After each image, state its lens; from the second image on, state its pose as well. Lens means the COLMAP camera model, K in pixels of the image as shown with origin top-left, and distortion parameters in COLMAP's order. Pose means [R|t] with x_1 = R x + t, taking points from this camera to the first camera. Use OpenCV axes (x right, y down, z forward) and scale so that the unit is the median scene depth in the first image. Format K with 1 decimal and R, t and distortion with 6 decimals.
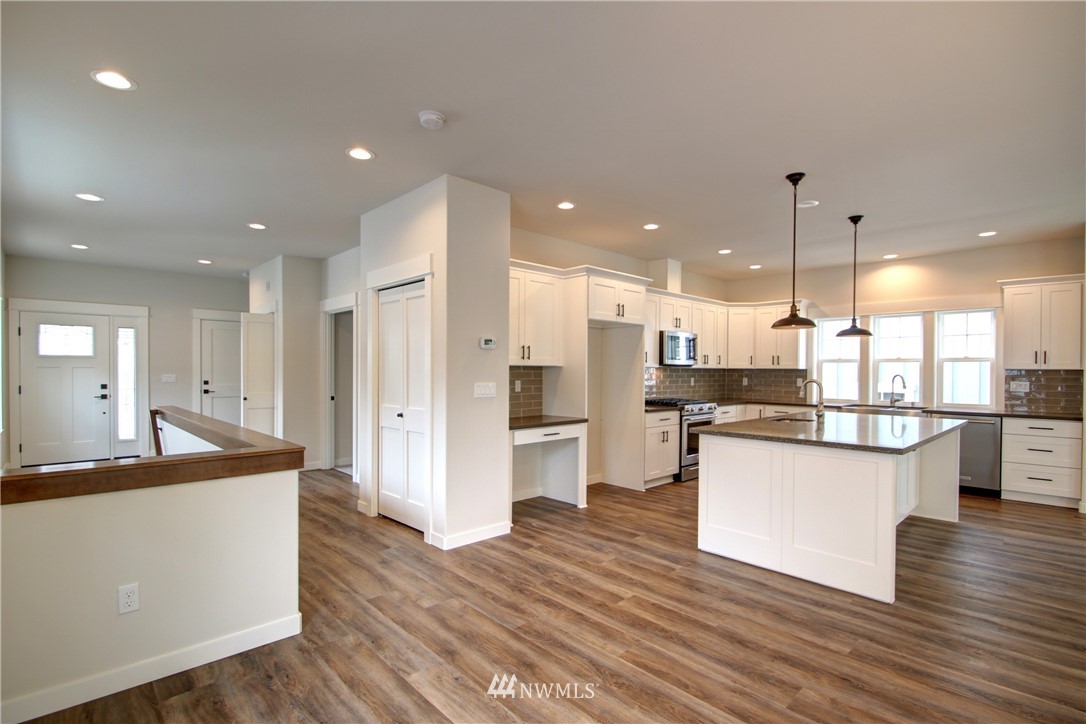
lens RADIAL K [[503.2, 0, 543.4], [0, 503.2, 376.9], [0, 0, 1]] dist [0.001512, -0.000391]
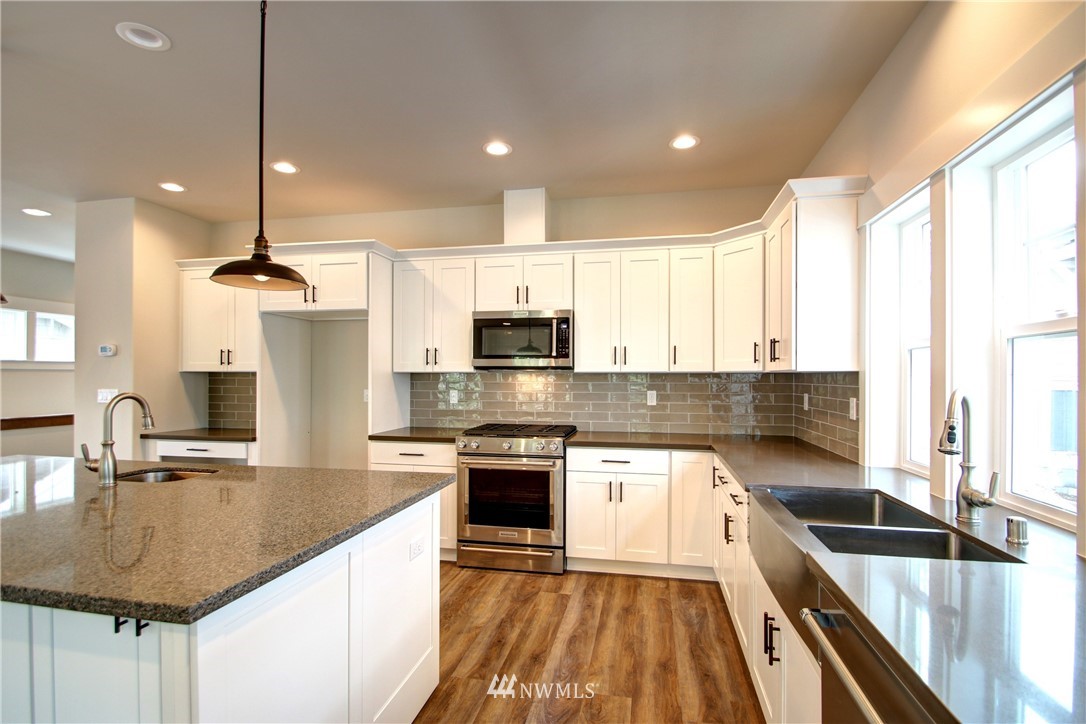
lens RADIAL K [[506.9, 0, 557.9], [0, 506.9, 381.7], [0, 0, 1]] dist [0.000845, 0.000004]
pose [[0.577787, 0.000885, -0.816187, 0.756487], [-0.011082, 0.999916, -0.006760, -0.002988], [0.816113, 0.012951, 0.577748, 0.678044]]
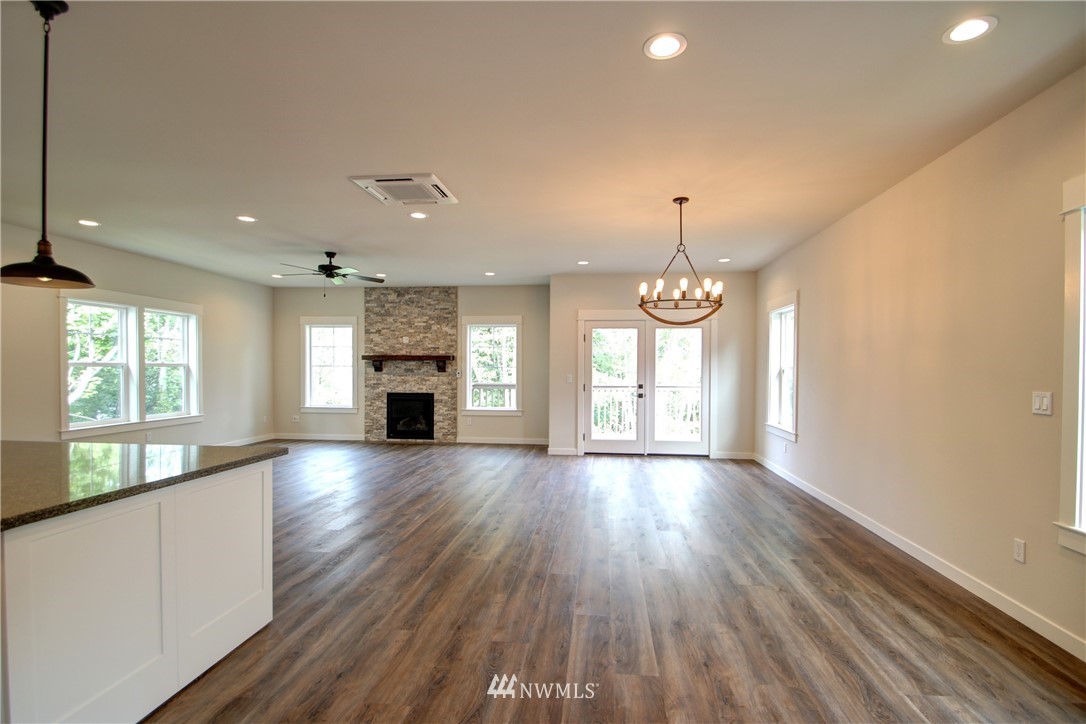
lens RADIAL K [[500.2, 0, 556.2], [0, 500.2, 375.2], [0, 0, 1]] dist [0.000563, -0.000087]
pose [[-0.650881, -0.018161, 0.758962, -0.182536], [0.003608, 0.999629, 0.027014, -0.009244], [-0.759171, 0.020321, -0.650574, 0.672161]]
